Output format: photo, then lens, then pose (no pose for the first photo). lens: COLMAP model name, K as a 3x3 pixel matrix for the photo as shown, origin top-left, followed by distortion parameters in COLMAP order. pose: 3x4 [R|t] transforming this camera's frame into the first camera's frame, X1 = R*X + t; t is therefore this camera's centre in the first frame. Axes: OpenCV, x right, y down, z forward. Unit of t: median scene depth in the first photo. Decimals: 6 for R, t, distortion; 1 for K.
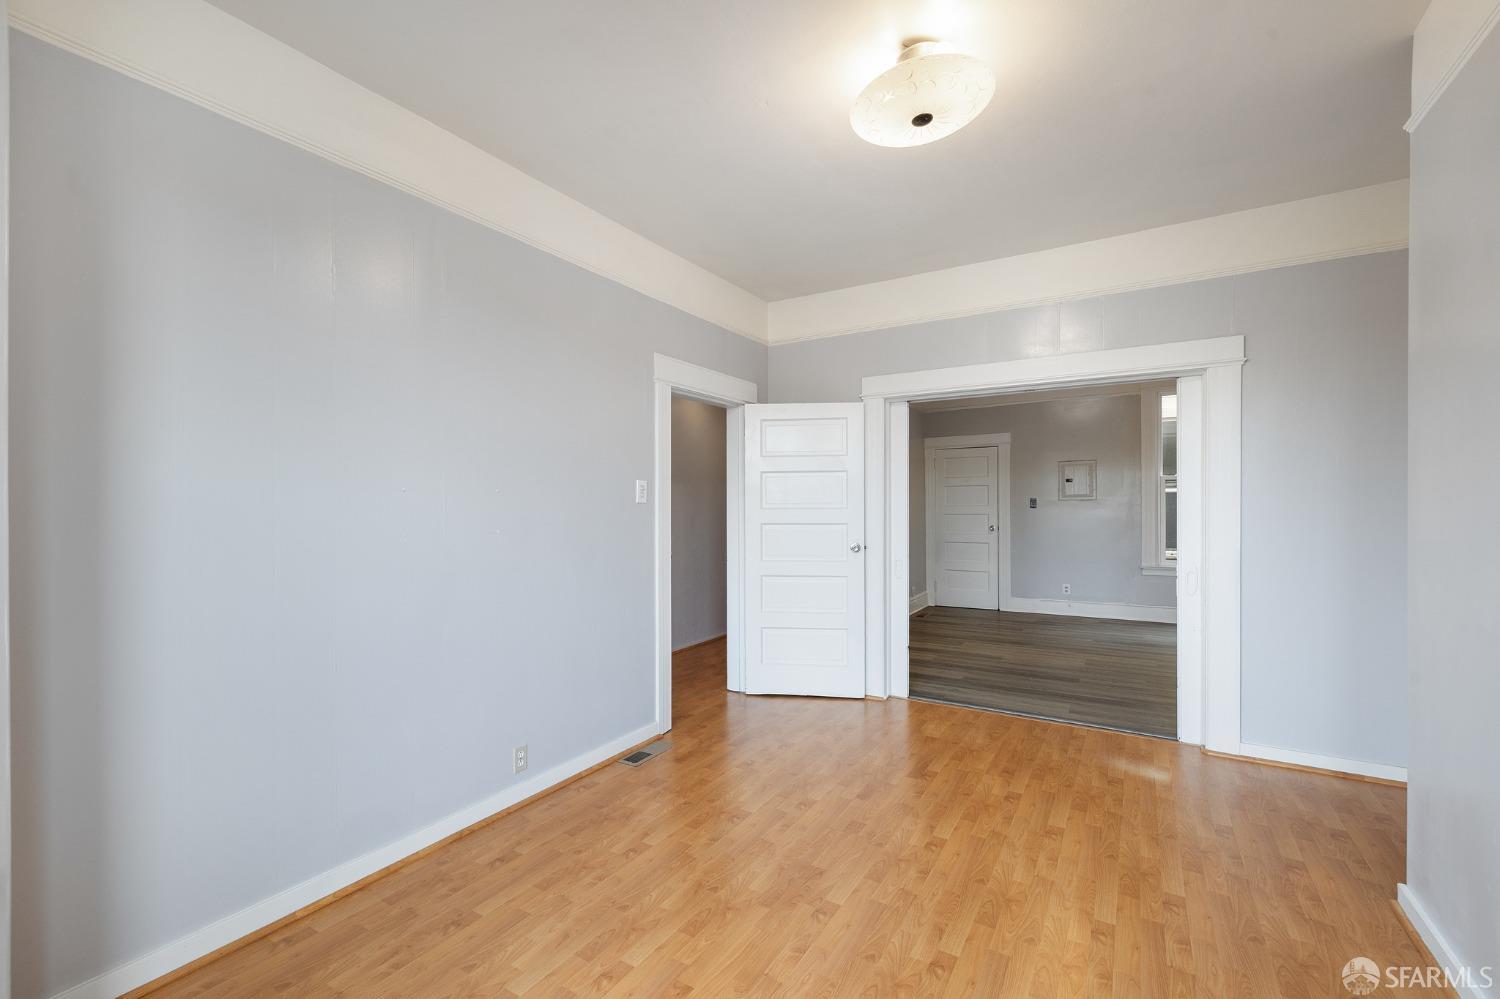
lens RADIAL K [[643.0, 0, 729.2], [0, 643.0, 505.4], [0, 0, 1]] dist [0.001916, 0.000069]
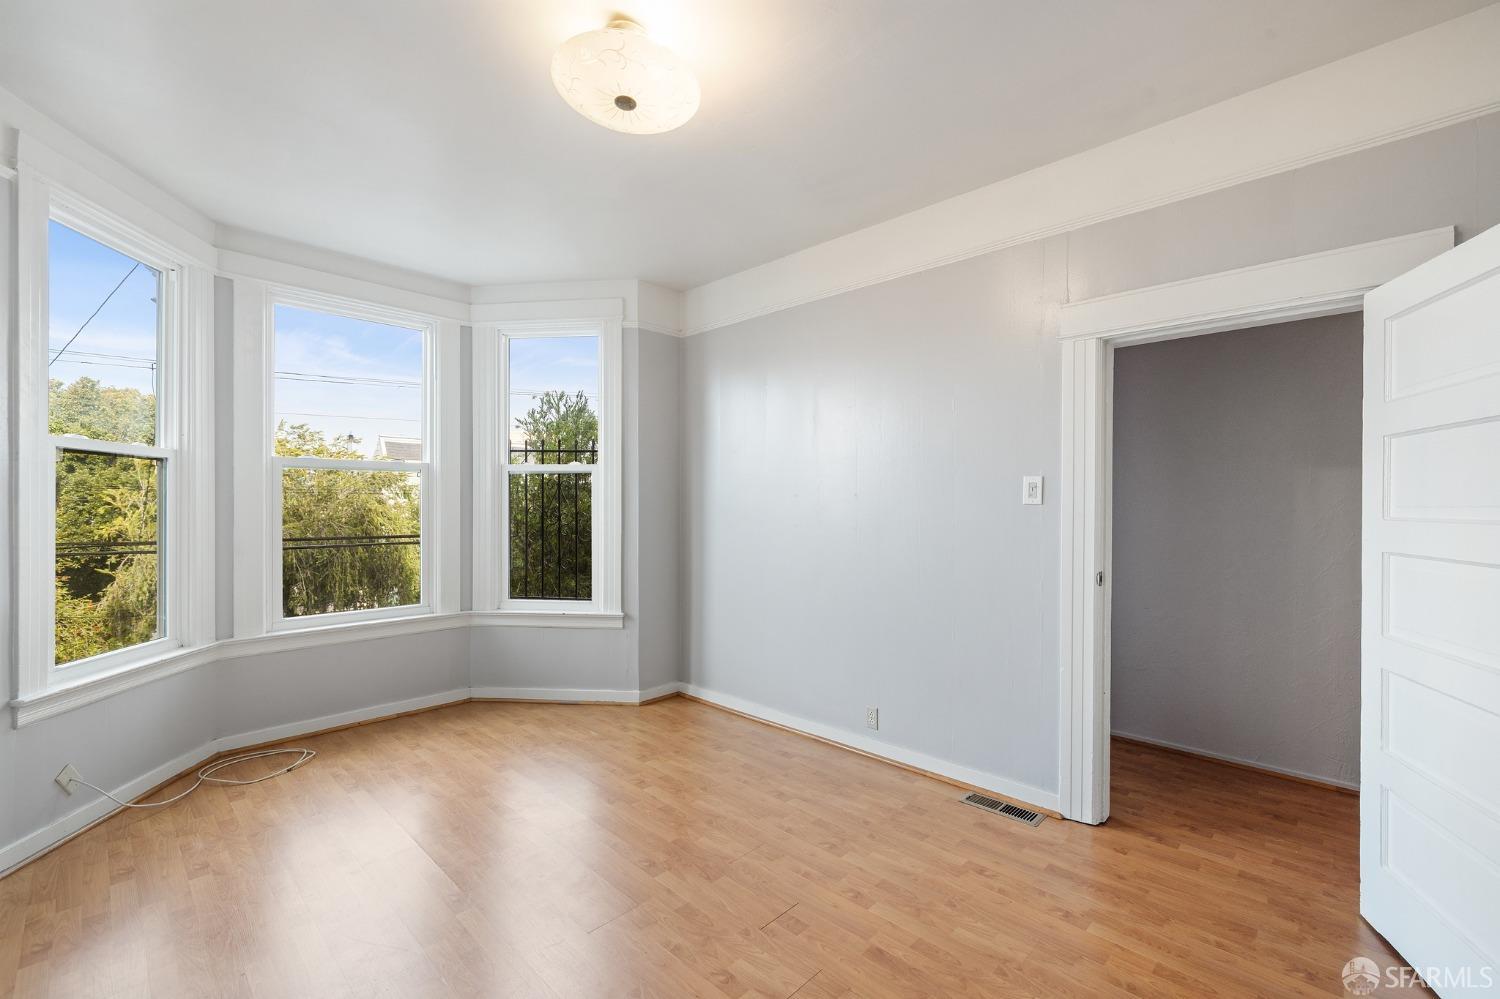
lens RADIAL K [[637.8, 0, 749.8], [0, 637.8, 506.0], [0, 0, 1]] dist [0.000783, -0.000562]
pose [[-0.197328, 0.004889, -0.980325, 0.966233], [-0.008259, 0.999944, 0.006650, -0.003735], [0.980303, 0.009409, -0.197276, 1.115727]]
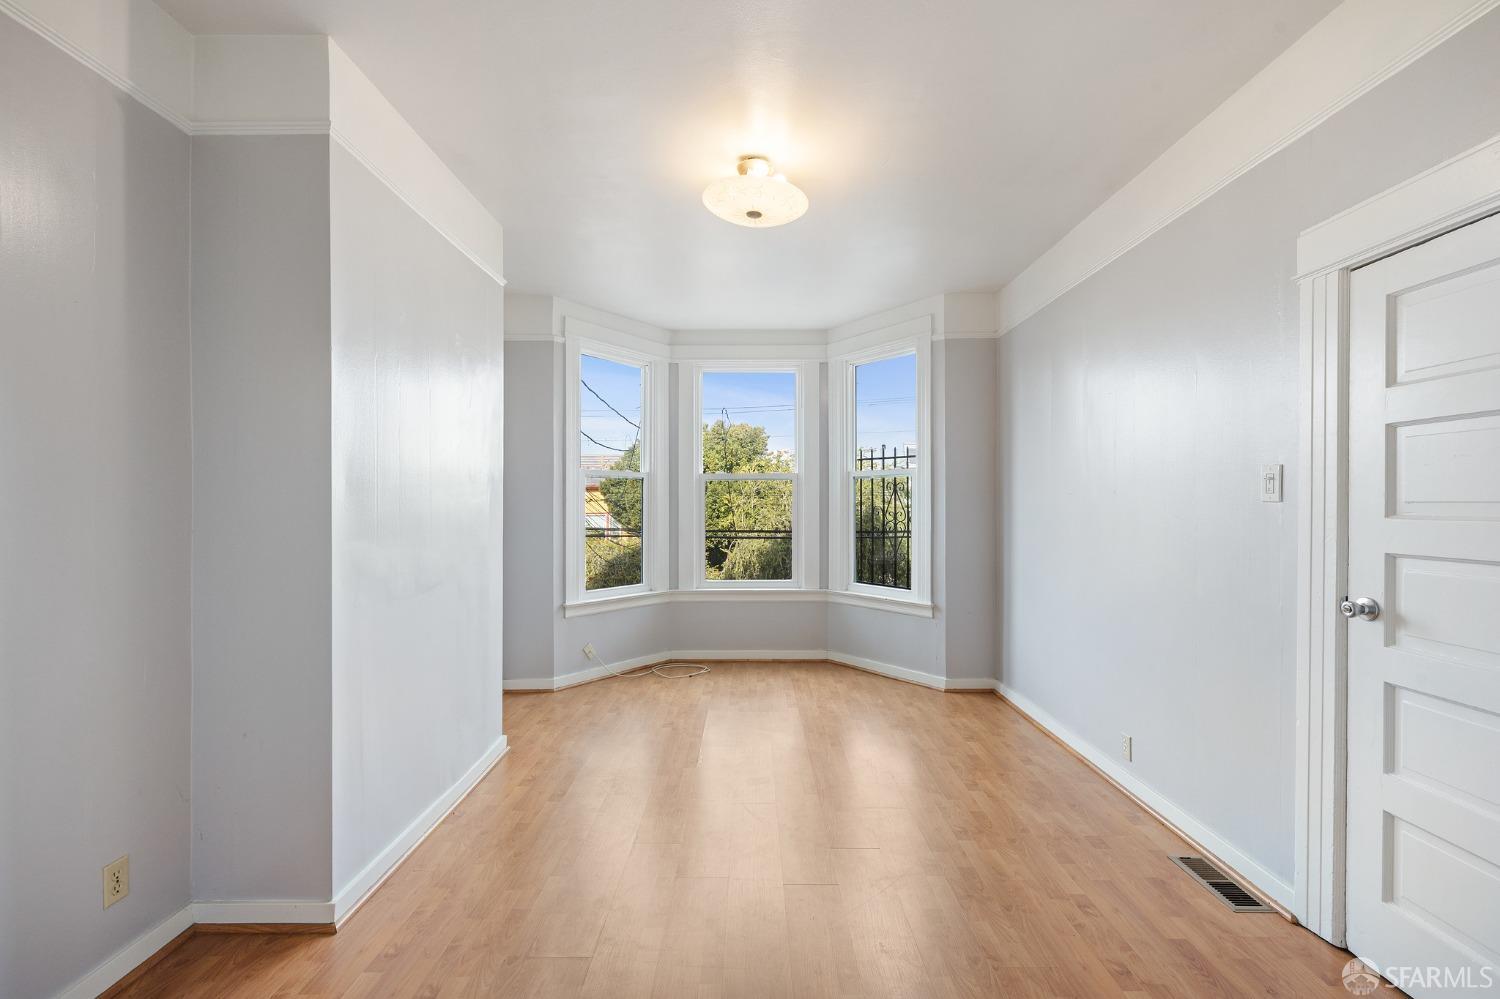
lens RADIAL K [[648.9, 0, 744.6], [0, 648.9, 504.5], [0, 0, 1]] dist [0.001005, -0.000042]
pose [[-0.846188, 0.006170, -0.532850, 0.833815], [0.002118, 0.999964, 0.008216, -0.008257], [0.532881, 0.005824, -0.846170, 1.723650]]
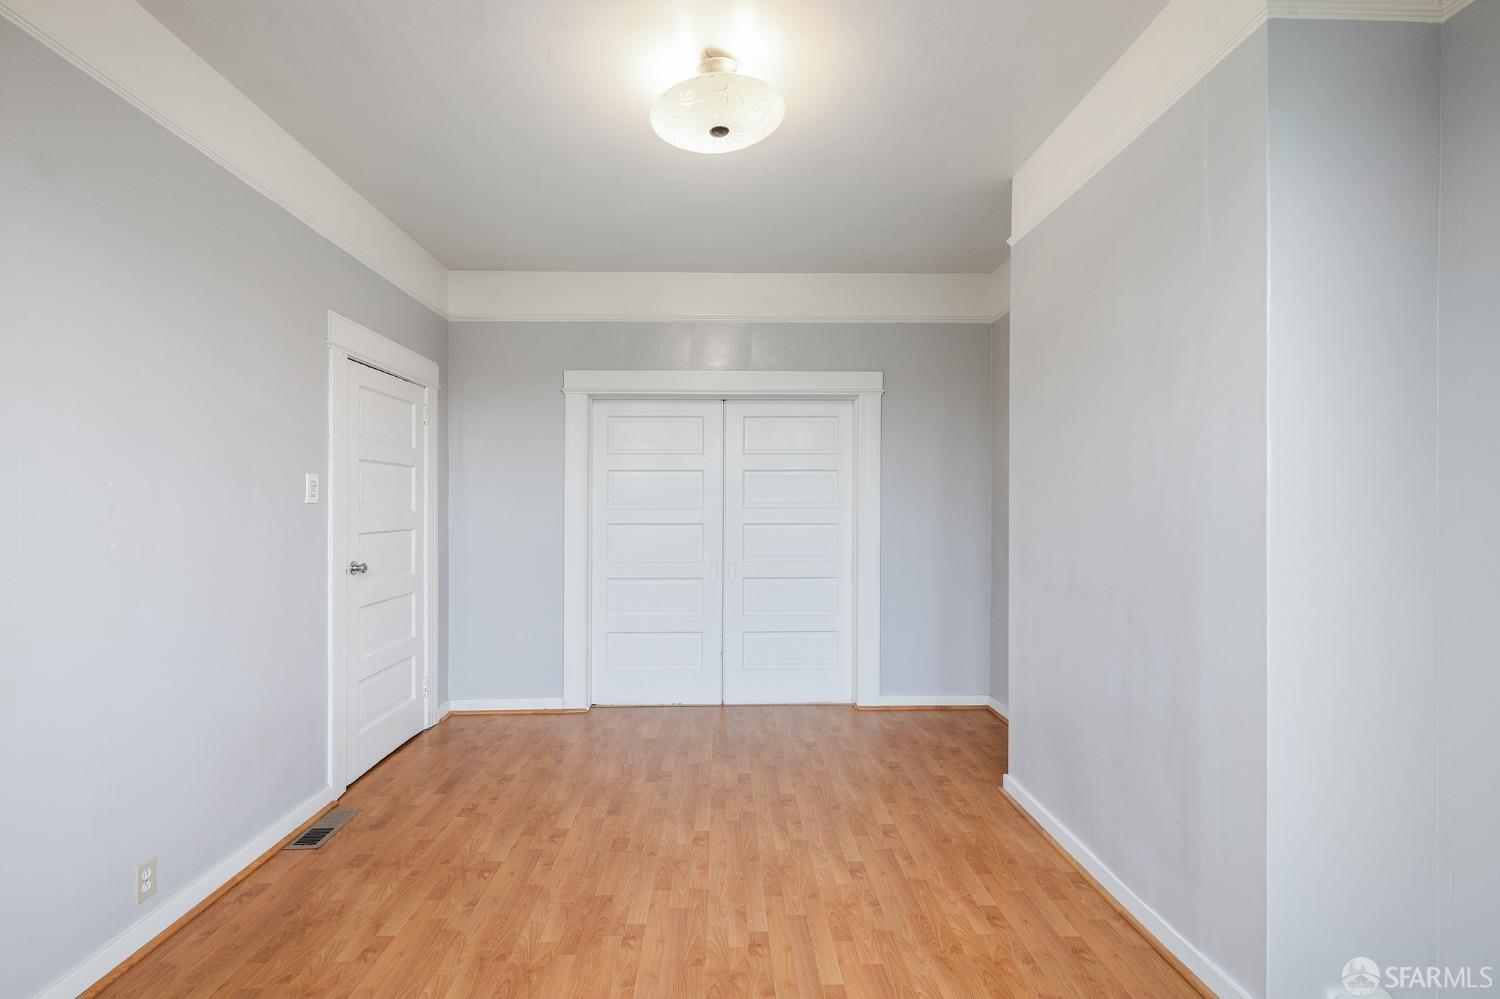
lens RADIAL K [[679.9, 0, 730.1], [0, 679.9, 504.8], [0, 0, 1]] dist [0.000504, 0.000313]
pose [[0.834048, 0.002535, 0.551686, -0.230115], [-0.000076, 0.999990, -0.004481, 0.002049], [-0.551692, 0.003696, 0.834040, 0.069689]]
